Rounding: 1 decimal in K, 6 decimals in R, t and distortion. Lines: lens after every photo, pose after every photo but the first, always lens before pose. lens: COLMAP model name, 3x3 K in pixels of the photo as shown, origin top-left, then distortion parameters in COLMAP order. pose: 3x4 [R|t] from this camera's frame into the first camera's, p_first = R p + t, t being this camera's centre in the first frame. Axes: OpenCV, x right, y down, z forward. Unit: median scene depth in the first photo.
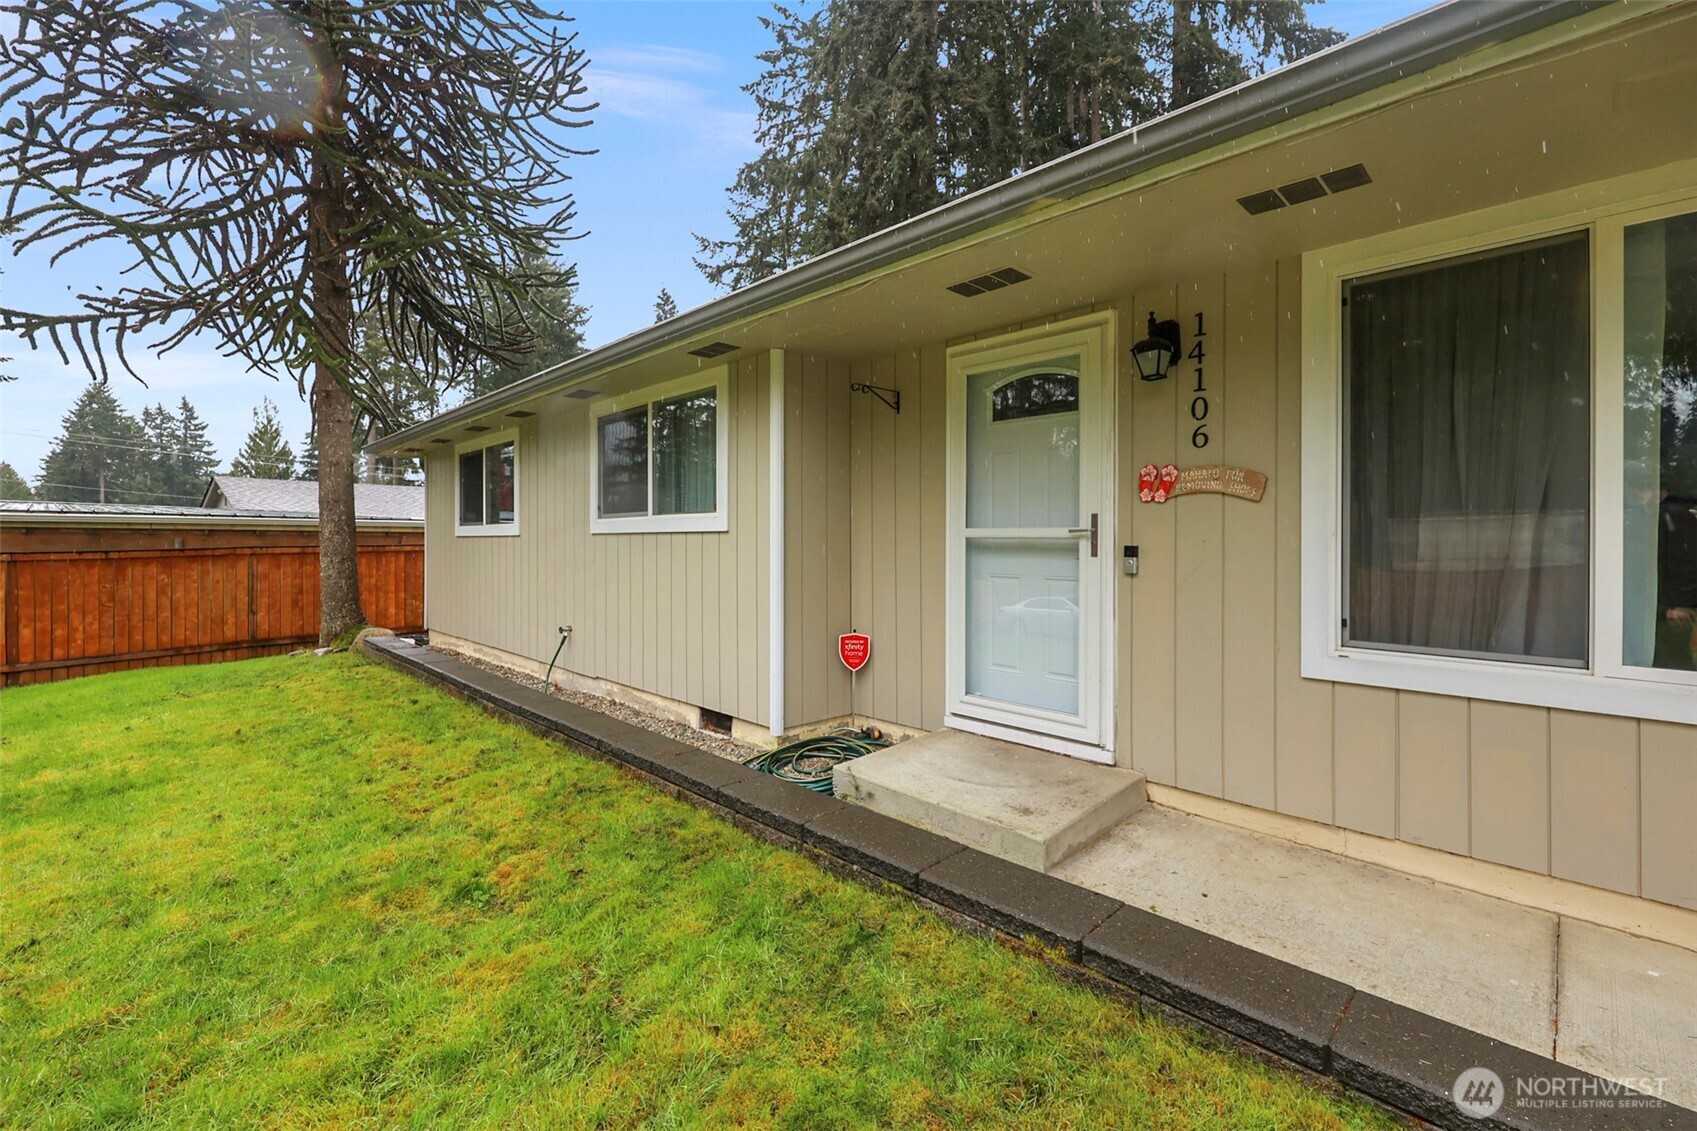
lens RADIAL K [[672.9, 0, 843.7], [0, 672.9, 548.0], [0, 0, 1]] dist [-0.000125, -0.000065]
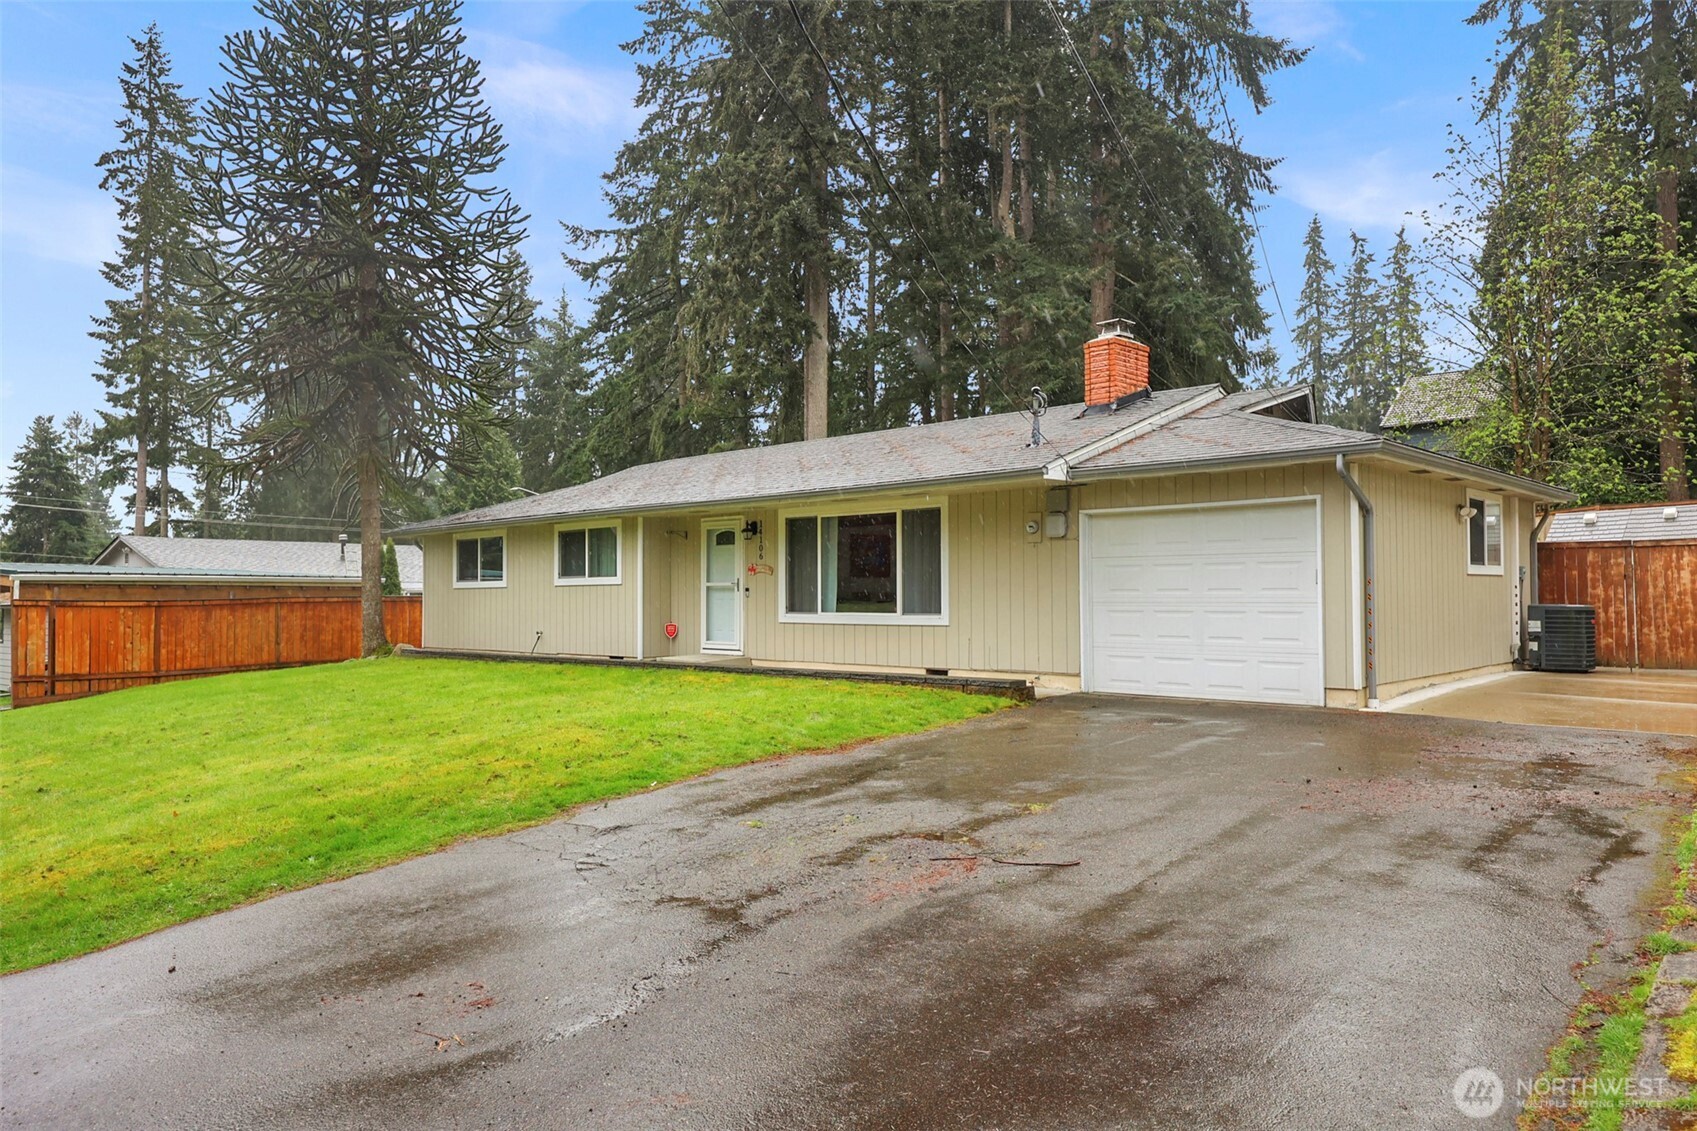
lens RADIAL K [[1134.5, 0, 854.8], [0, 1134.5, 575.4], [0, 0, 1]] dist [0.037623, 0.000944]
pose [[0.998597, -0.005055, 0.052708, 0.214257], [0.006835, 0.999410, -0.033650, 0.041036], [-0.052507, 0.033963, 0.998043, -1.480855]]
